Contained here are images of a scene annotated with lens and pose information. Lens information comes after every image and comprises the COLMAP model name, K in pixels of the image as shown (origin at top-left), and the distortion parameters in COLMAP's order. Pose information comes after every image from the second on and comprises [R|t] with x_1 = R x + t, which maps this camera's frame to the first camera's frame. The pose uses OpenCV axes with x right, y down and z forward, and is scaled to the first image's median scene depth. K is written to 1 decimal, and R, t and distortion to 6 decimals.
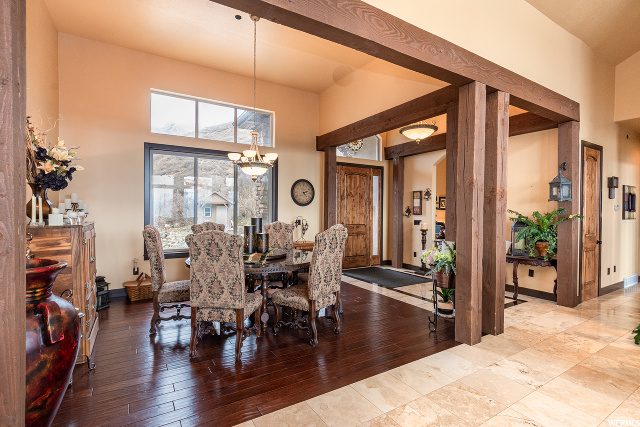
lens RADIAL K [[302.3, 0, 317.6], [0, 302.3, 213.6], [0, 0, 1]] dist [-0.014300, 0.000651]
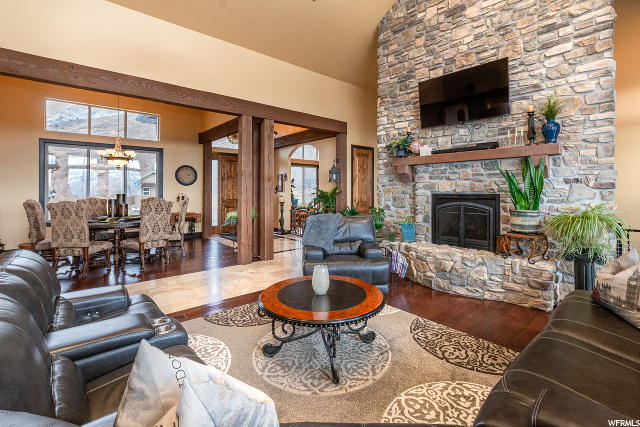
lens RADIAL K [[292.2, 0, 332.4], [0, 292.2, 187.2], [0, 0, 1]] dist [0.000428, -0.002796]
pose [[0.983563, -0.003922, 0.180523, 0.465938], [0.007168, 0.999824, -0.017330, 0.011495], [-0.180423, 0.018339, 0.983418, -0.493394]]
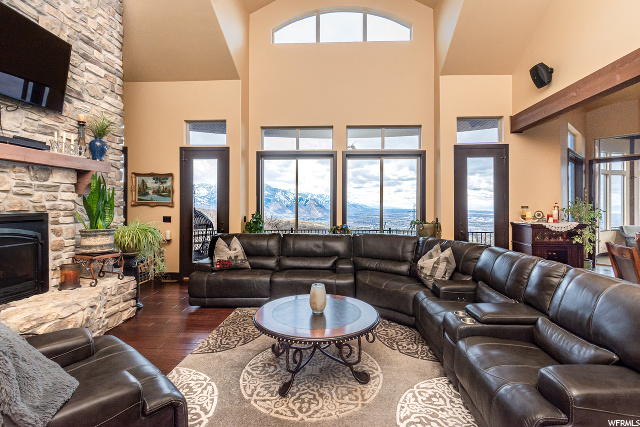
lens RADIAL K [[292.2, 0, 328.9], [0, 292.2, 205.3], [0, 0, 1]] dist [0.000428, -0.002796]
pose [[-0.826320, -0.009475, 0.563121, 0.226516], [-0.004248, 0.999935, 0.010592, -0.007224], [-0.563185, 0.006360, -0.826306, 0.453767]]
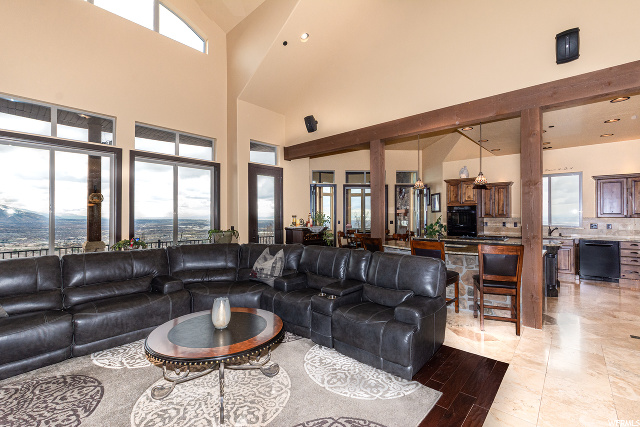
lens RADIAL K [[292.2, 0, 309.1], [0, 292.2, 213.8], [0, 0, 1]] dist [0.000428, -0.002796]
pose [[-0.958063, -0.004448, -0.286523, 0.567559], [-0.006406, 0.999962, 0.005895, -0.013242], [0.286486, 0.007483, -0.958055, 0.569565]]
